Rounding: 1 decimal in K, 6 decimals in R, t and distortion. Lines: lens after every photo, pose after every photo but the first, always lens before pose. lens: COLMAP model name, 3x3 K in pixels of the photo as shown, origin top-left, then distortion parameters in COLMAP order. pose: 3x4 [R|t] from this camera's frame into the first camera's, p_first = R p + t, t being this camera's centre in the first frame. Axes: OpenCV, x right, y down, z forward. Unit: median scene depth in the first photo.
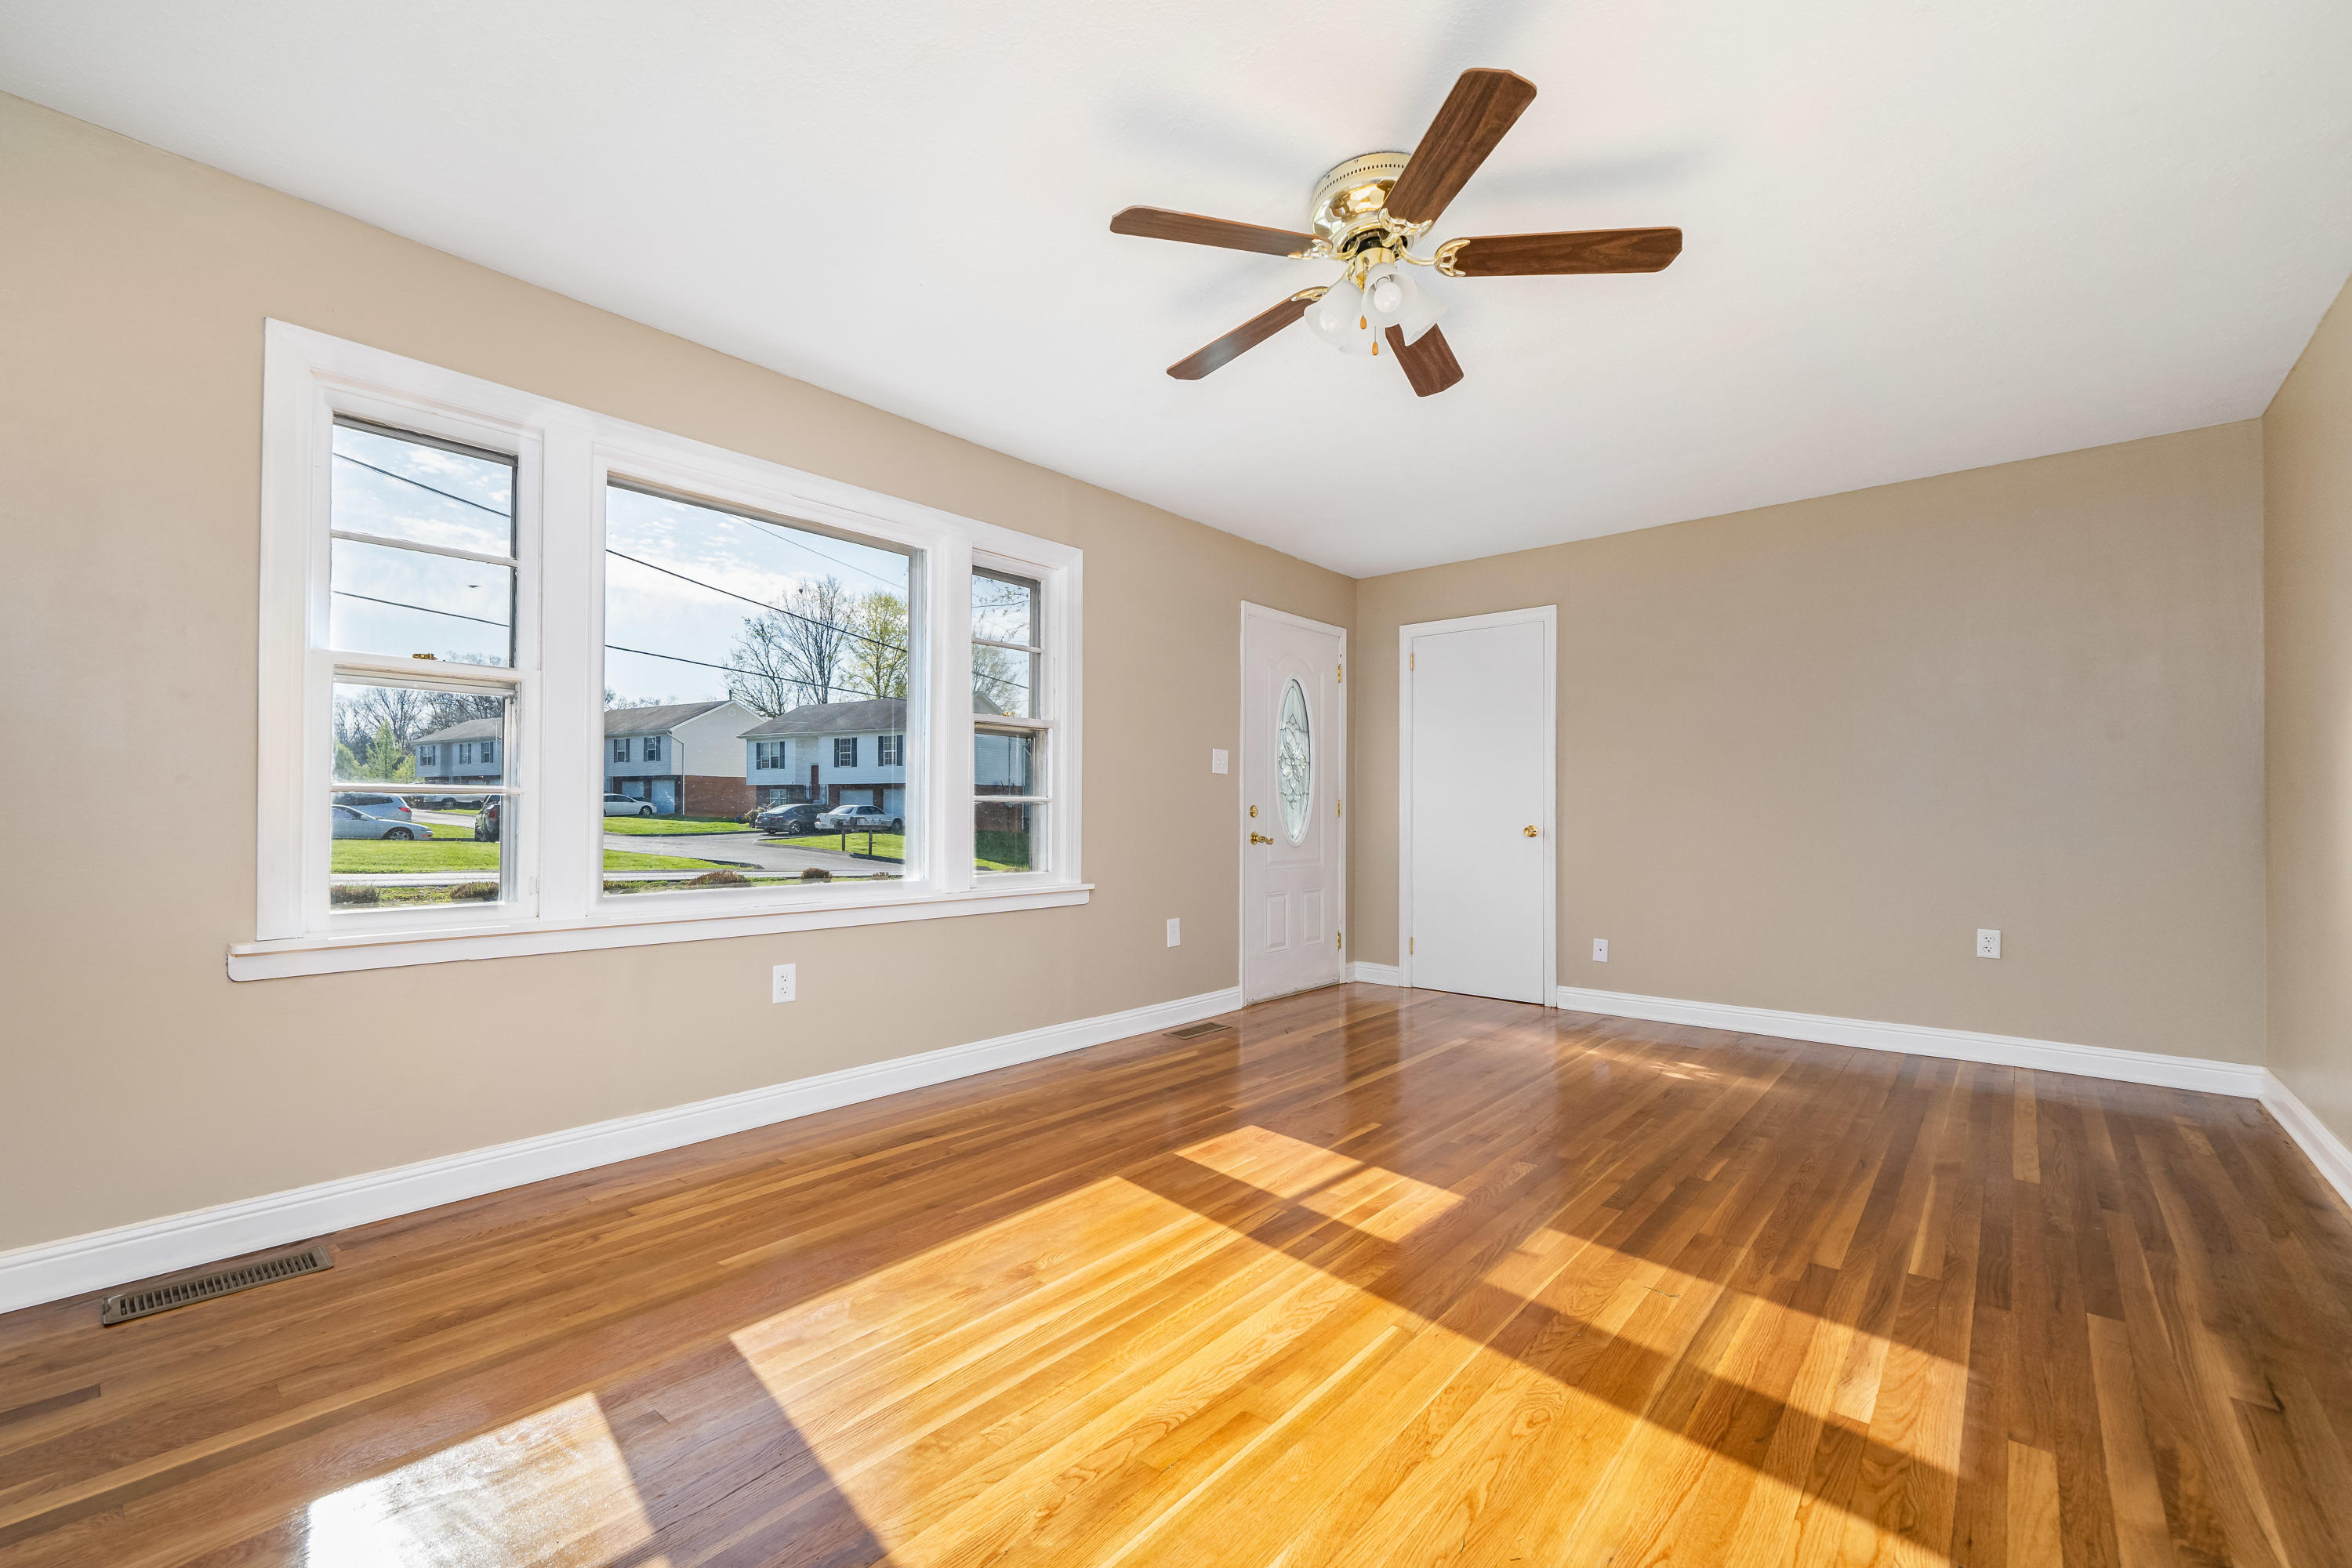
lens RADIAL K [[987.1, 0, 1168.8], [0, 987.1, 792.8], [0, 0, 1]] dist [0.000099, -0.000226]
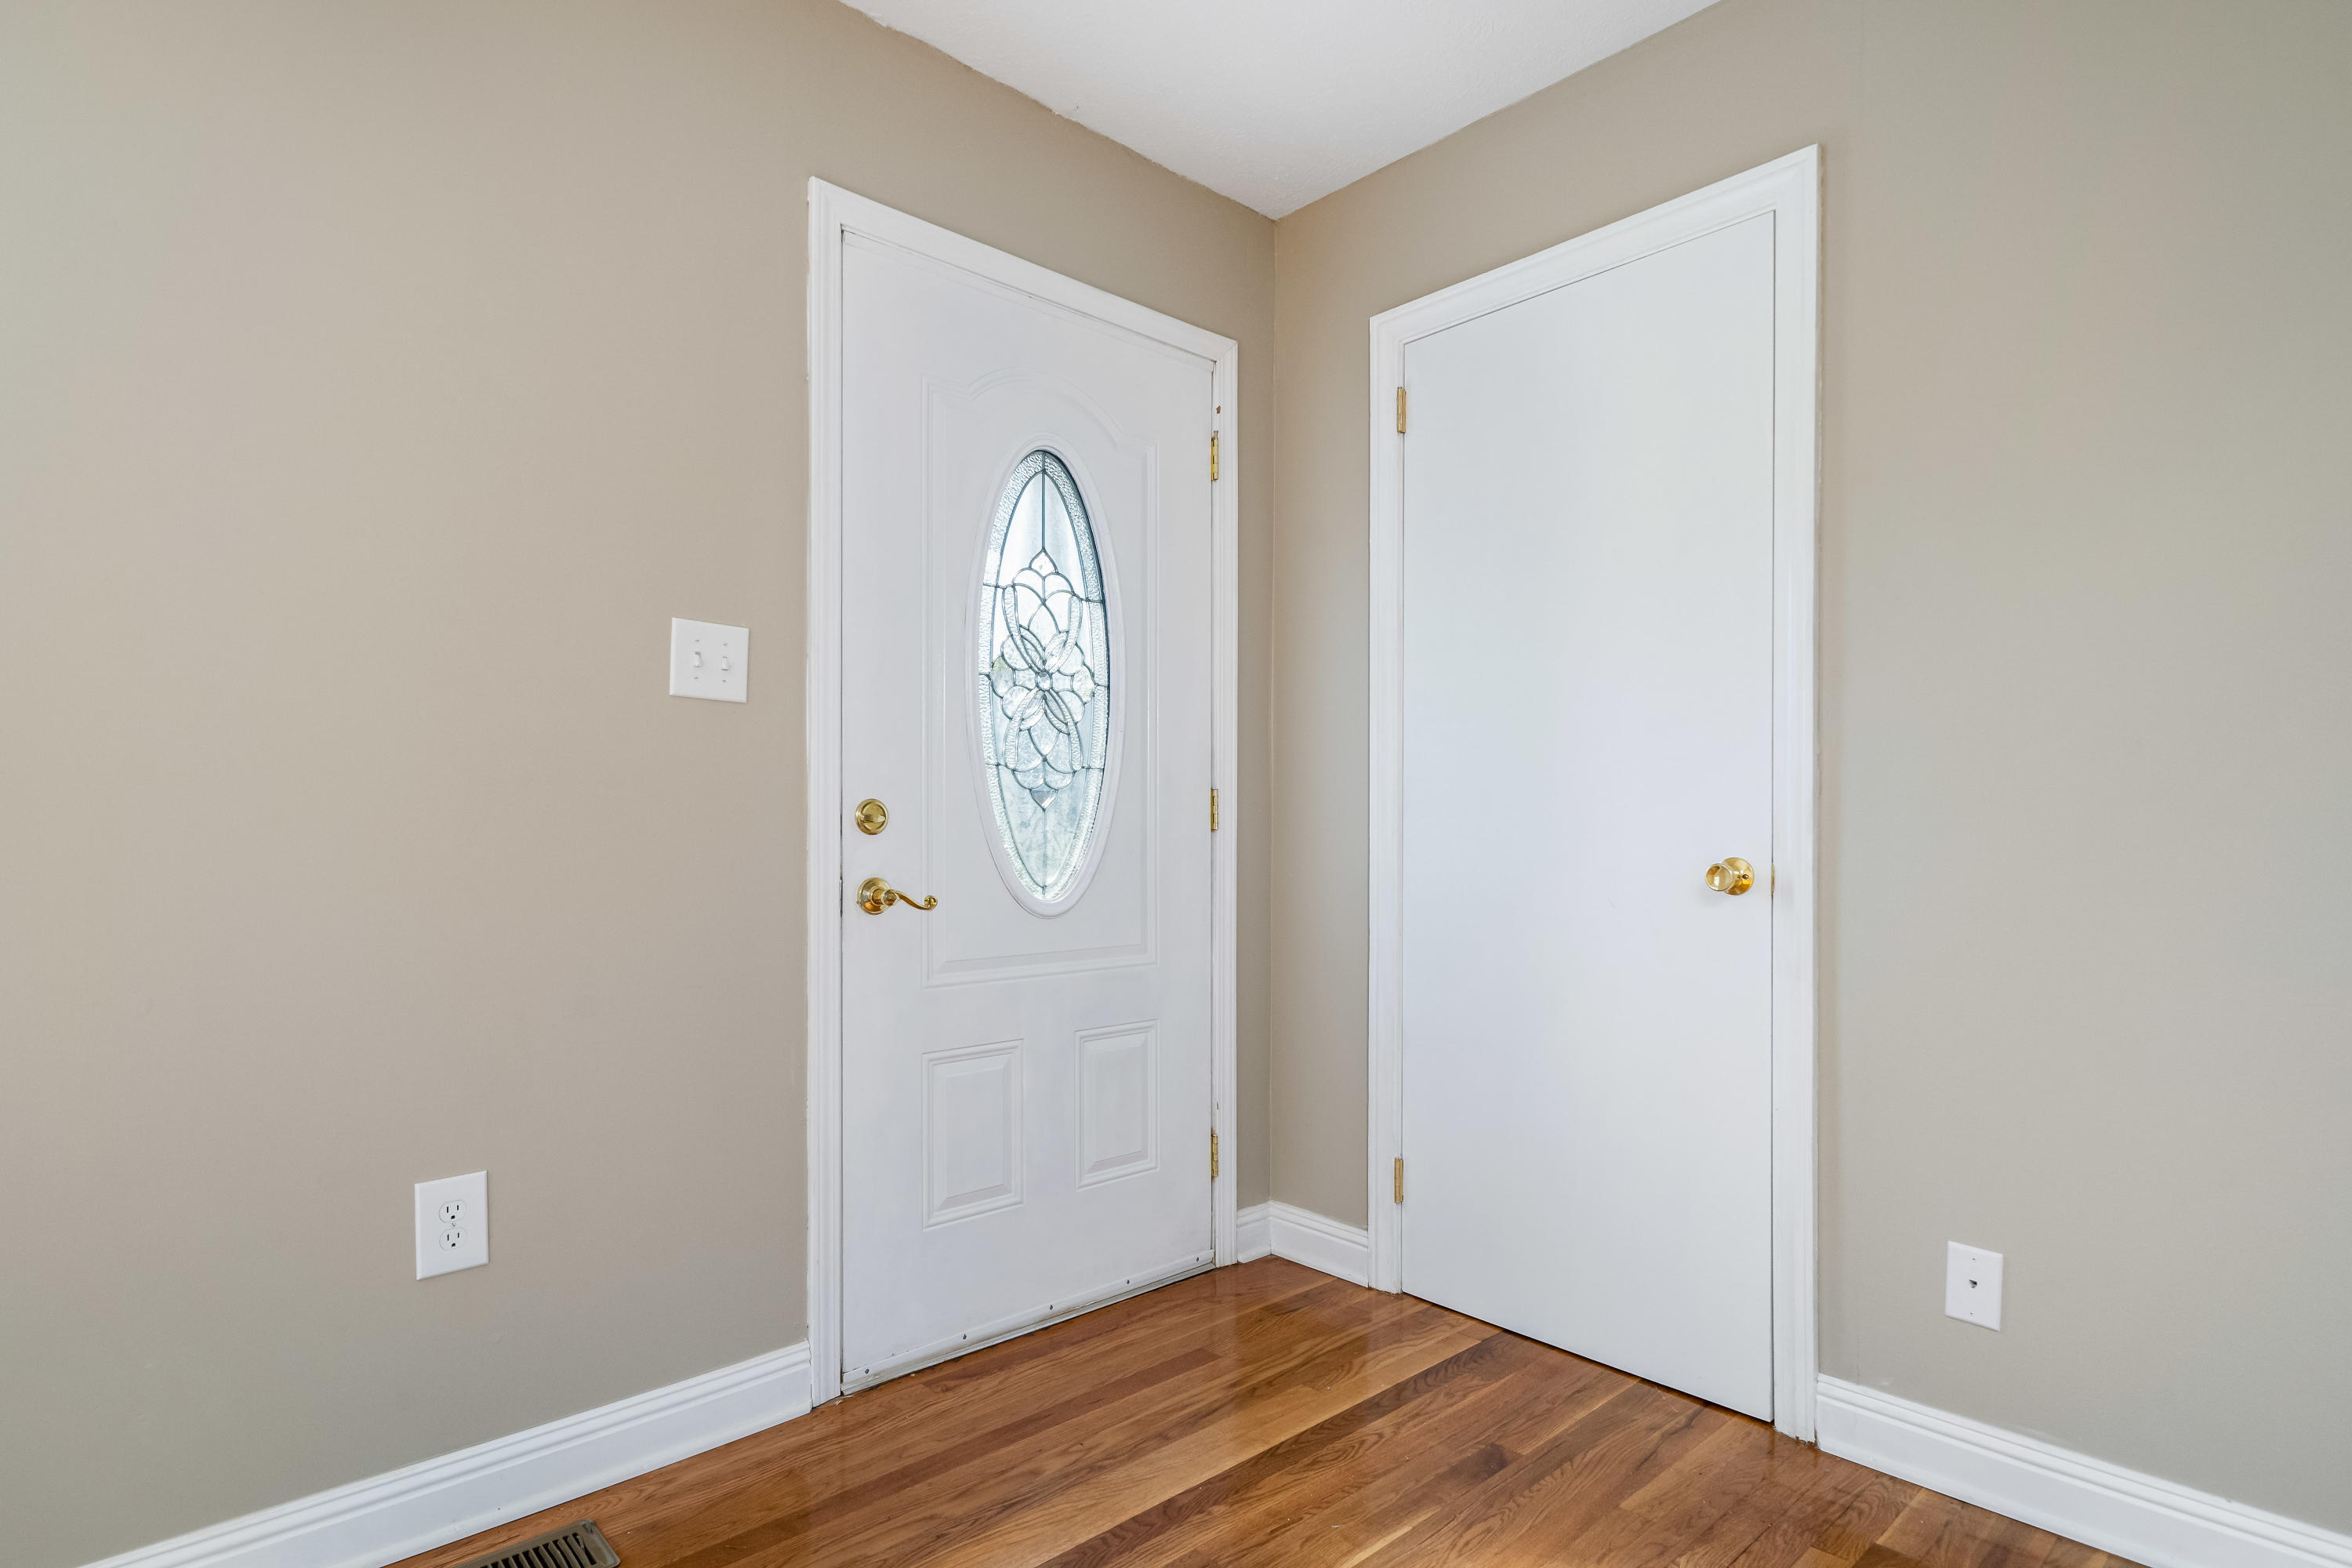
lens RADIAL K [[1199.3, 0, 1162.1], [0, 1199.3, 827.9], [0, 0, 1]] dist [-0.015586, -0.000191]
pose [[0.992598, -0.005618, -0.121317, 0.429384], [0.007887, 0.999803, 0.018227, 0.028917], [0.121191, -0.019049, 0.992446, 1.108590]]
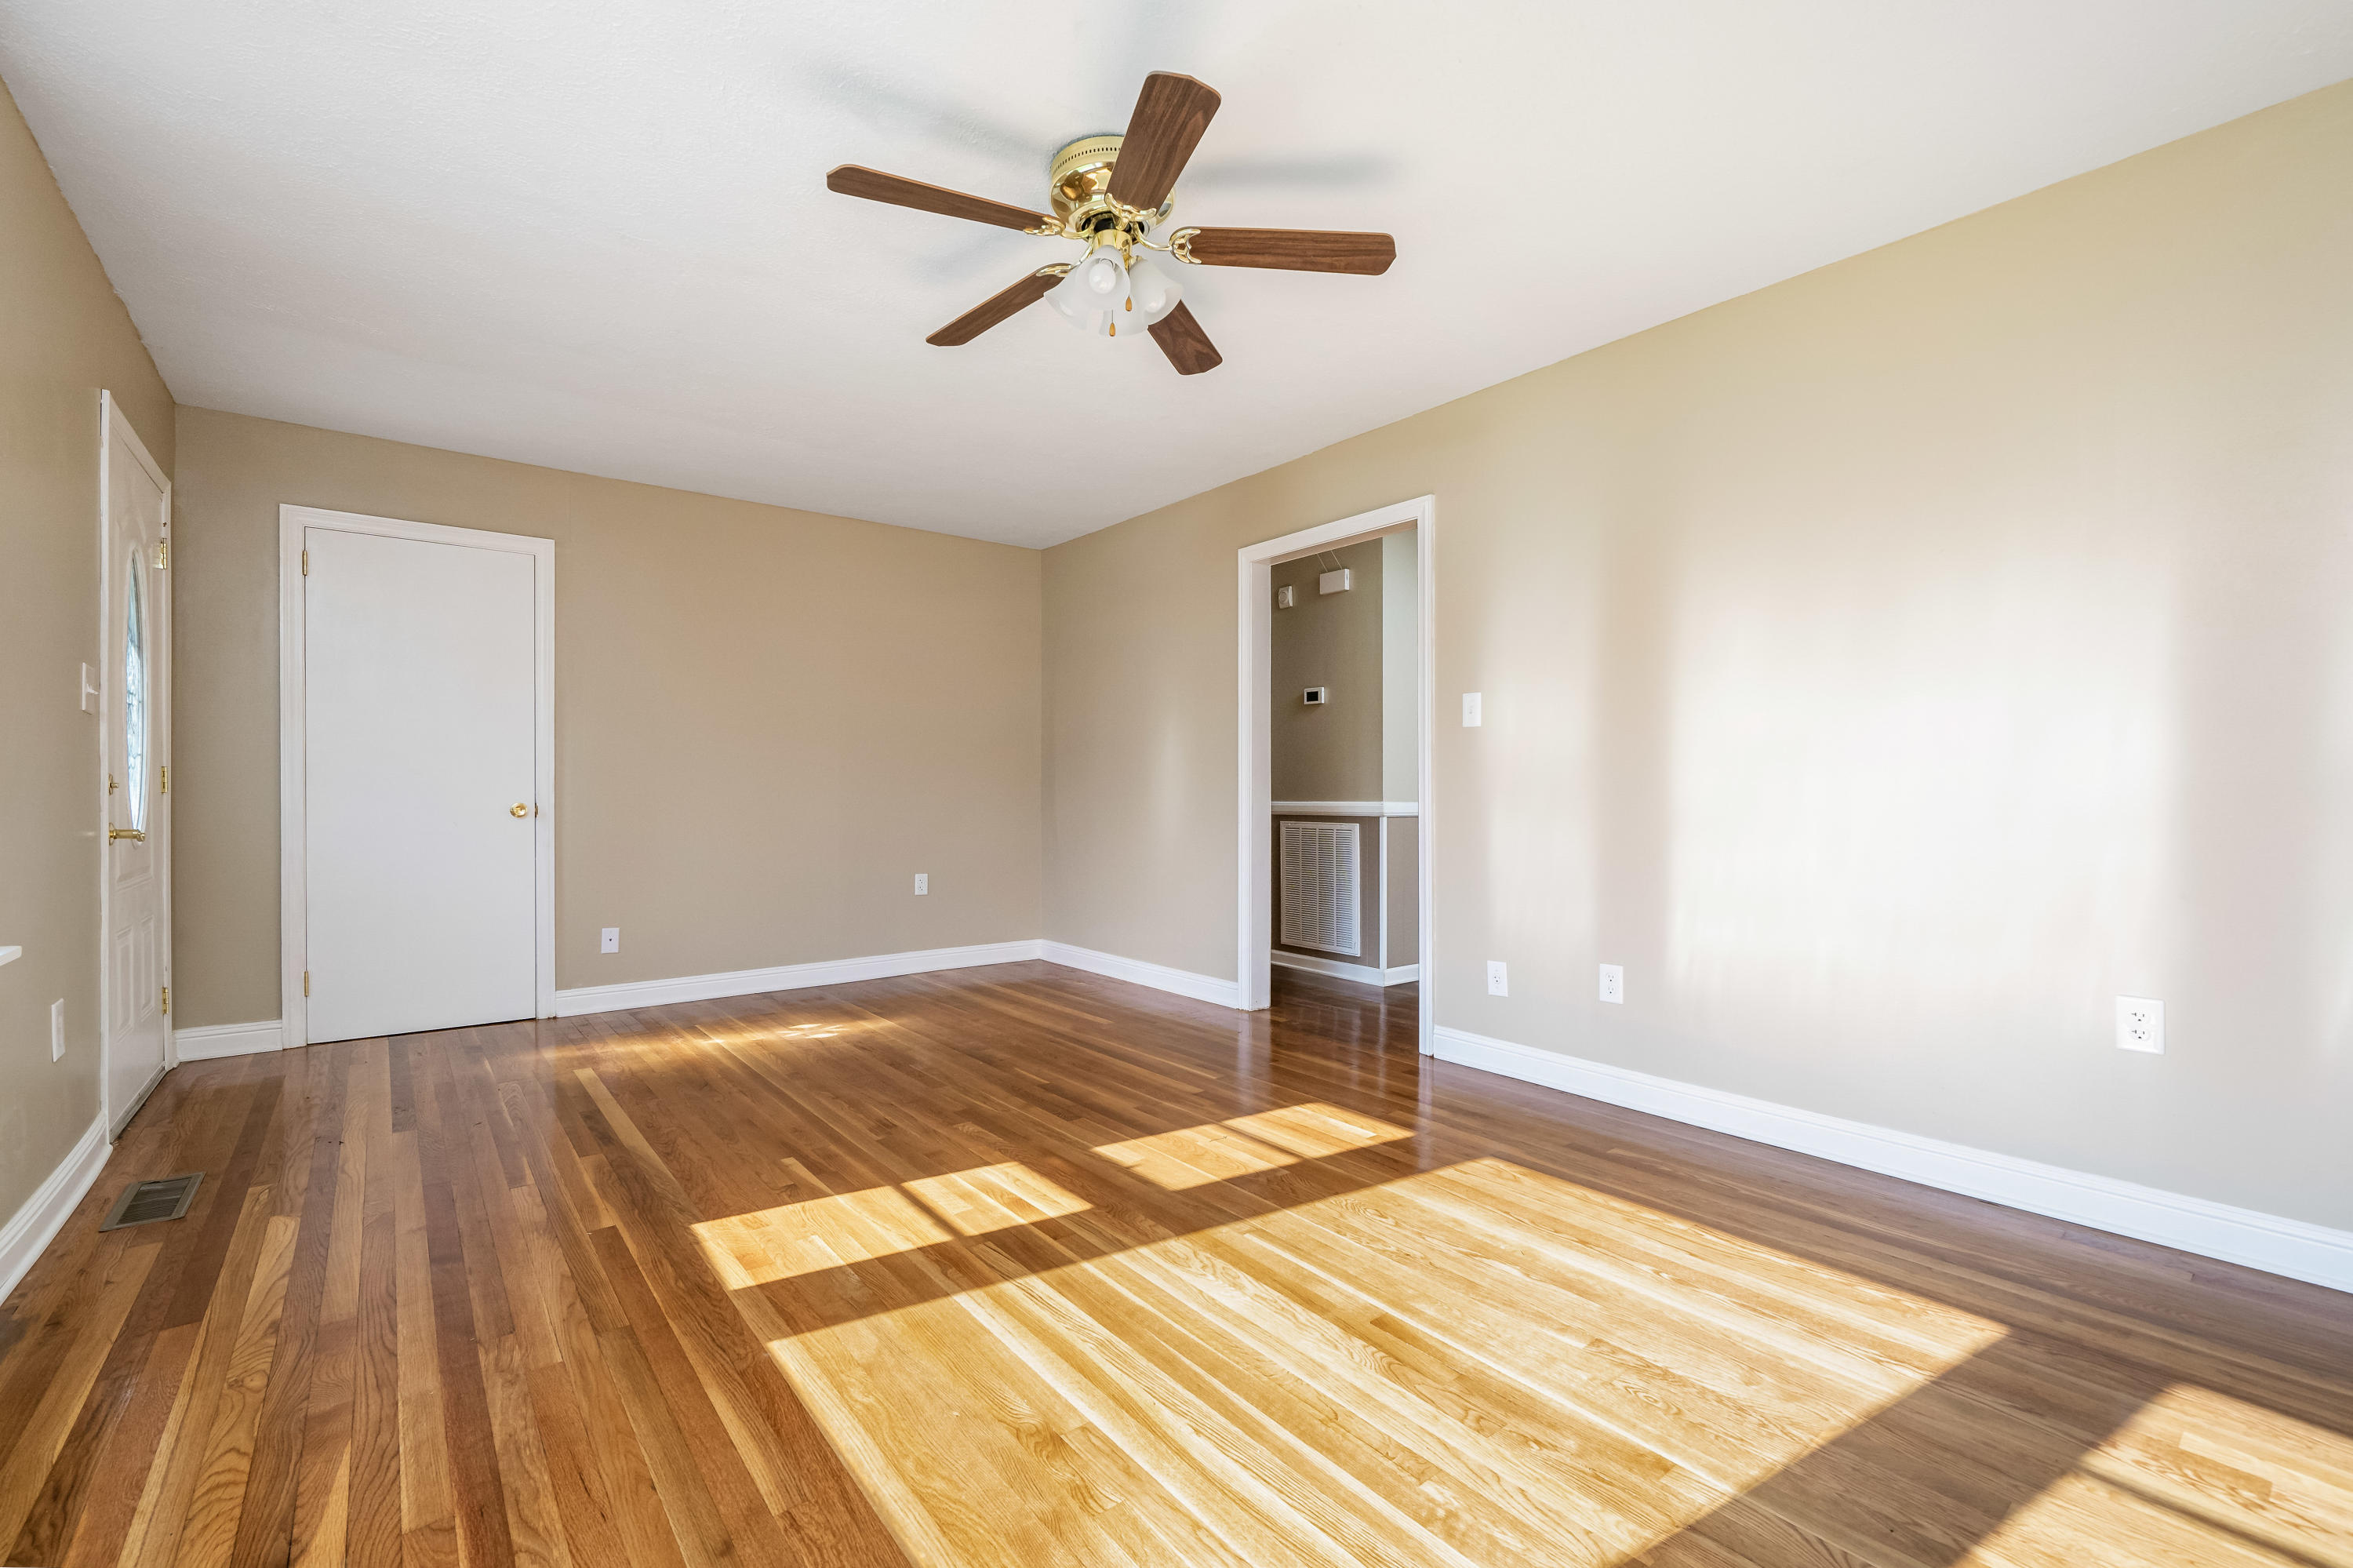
lens RADIAL K [[987.6, 0, 1171.4], [0, 987.6, 789.0], [0, 0, 1]] dist [0.000099, -0.000226]
pose [[0.185802, -0.003127, 0.982582, -0.620292], [-0.020891, 0.999756, 0.007132, 0.008375], [-0.982365, -0.021852, 0.185691, 0.595216]]
